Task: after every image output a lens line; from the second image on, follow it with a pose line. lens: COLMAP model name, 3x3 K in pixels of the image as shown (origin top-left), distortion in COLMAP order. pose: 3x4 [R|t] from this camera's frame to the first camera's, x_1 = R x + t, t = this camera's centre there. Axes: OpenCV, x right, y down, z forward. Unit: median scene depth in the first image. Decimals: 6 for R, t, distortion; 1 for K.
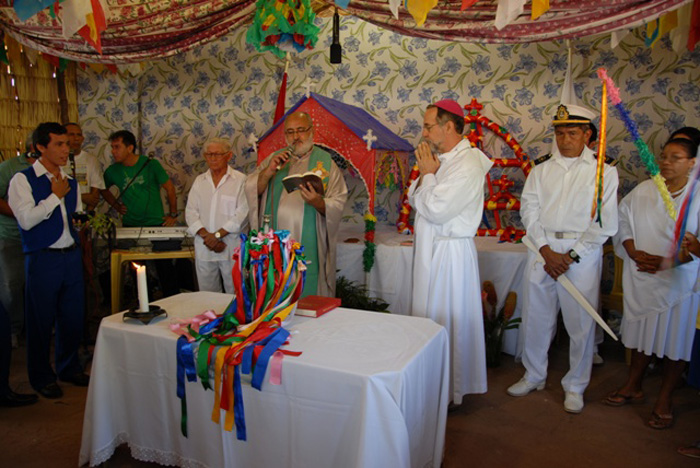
lens RADIAL K [[544.9, 0, 350.0], [0, 544.9, 234.0], [0, 0, 1]] dist [-0.167456, 0.118788]
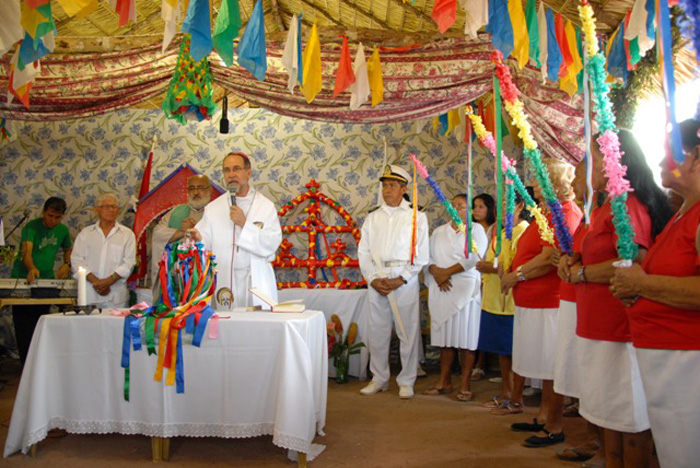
lens RADIAL K [[544.9, 0, 350.0], [0, 544.9, 234.0], [0, 0, 1]] dist [-0.167456, 0.118788]
pose [[0.939853, 0.021189, 0.340923, -0.170601], [0.049510, 0.979084, -0.197341, 0.185758], [-0.337973, 0.202350, 0.919145, -0.245035]]
